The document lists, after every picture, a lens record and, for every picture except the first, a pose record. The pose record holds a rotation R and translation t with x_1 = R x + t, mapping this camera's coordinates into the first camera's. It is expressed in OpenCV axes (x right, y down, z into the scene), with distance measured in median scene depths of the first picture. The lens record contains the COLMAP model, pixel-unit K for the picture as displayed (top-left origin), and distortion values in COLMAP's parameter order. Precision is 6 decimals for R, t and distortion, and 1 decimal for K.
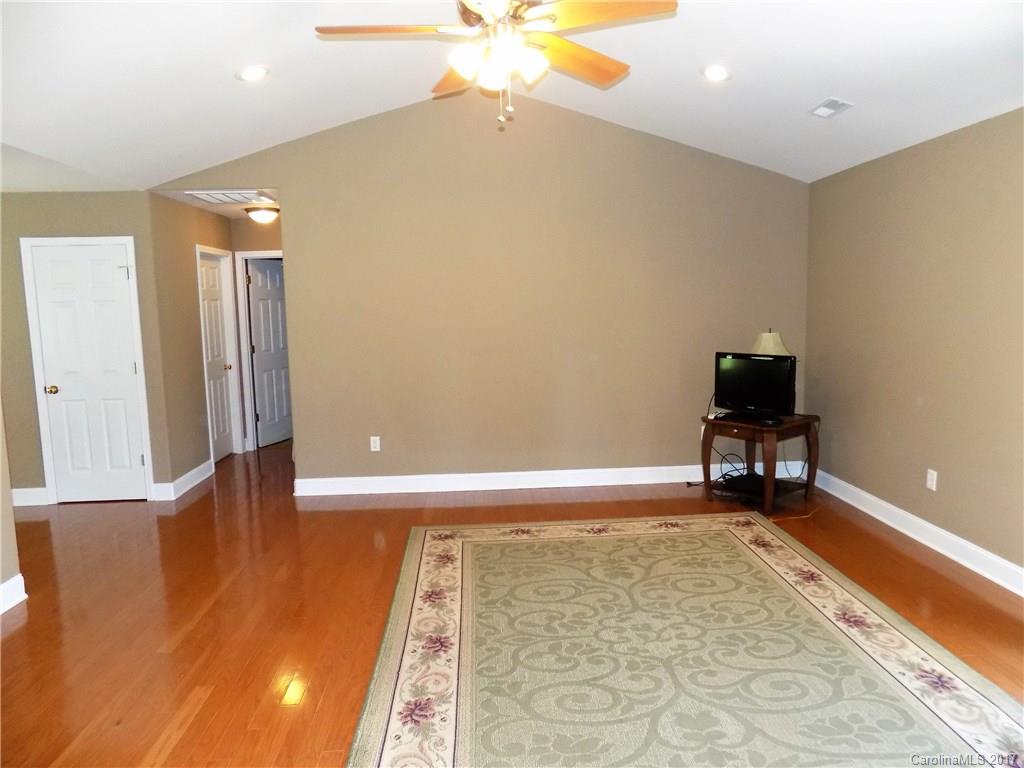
lens RADIAL K [[688.4, 0, 518.2], [0, 688.4, 380.3], [0, 0, 1]] dist [-0.084632, 0.080439]
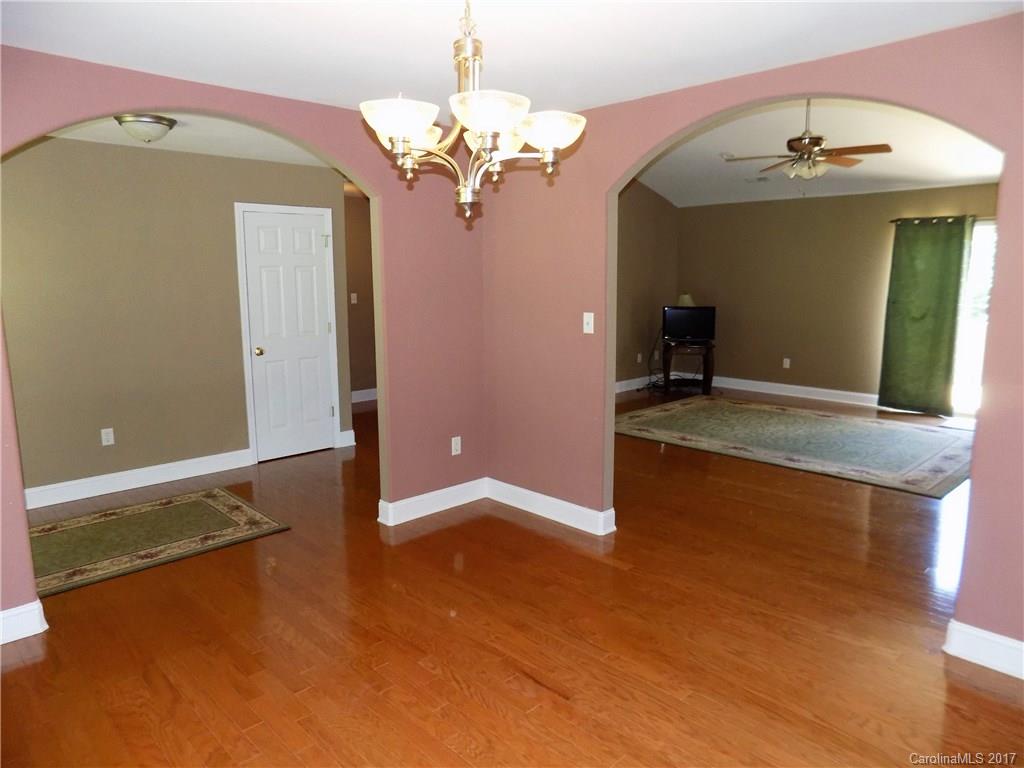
lens RADIAL K [[688.4, 0, 518.2], [0, 688.4, 380.3], [0, 0, 1]] dist [-0.084632, 0.080439]
pose [[0.757195, -0.081763, 0.648051, -1.409083], [0.065790, 0.996636, 0.048872, 0.043503], [-0.649867, 0.005630, 0.760027, -0.066021]]
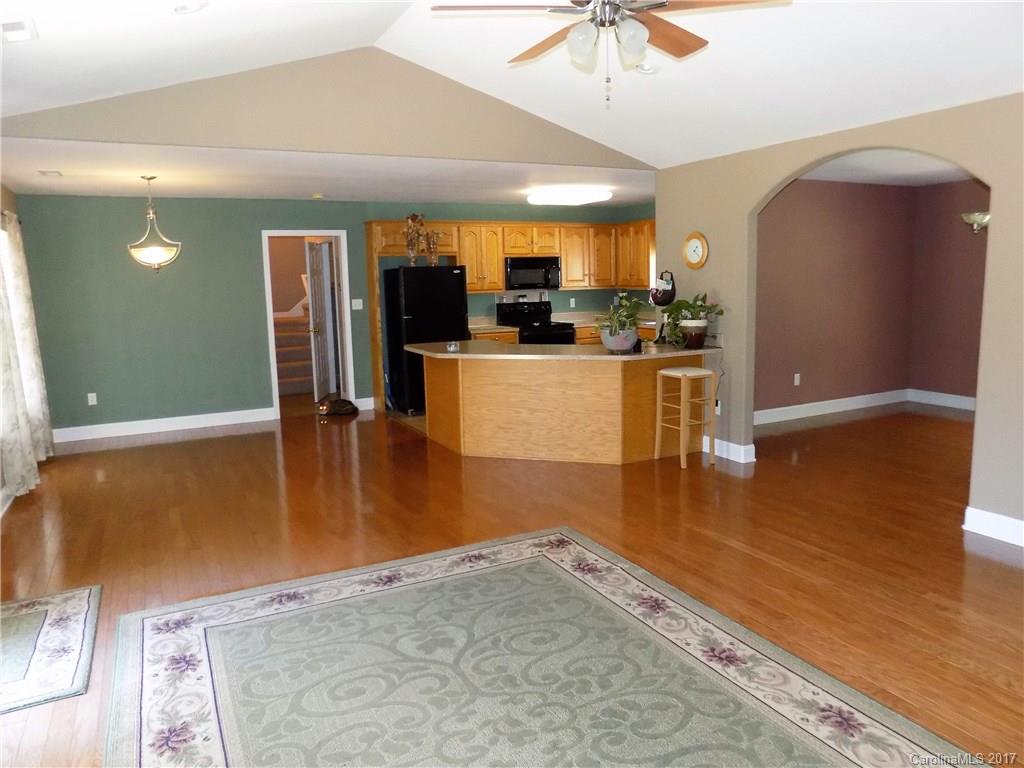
lens RADIAL K [[732.6, 0, 515.4], [0, 732.6, 383.0], [0, 0, 1]] dist [-0.054371, 0.004461]
pose [[-0.915798, 0.099218, -0.389191, 0.350599], [-0.006575, 0.965174, 0.261527, -0.155126], [0.401585, 0.242065, -0.883252, 1.235639]]
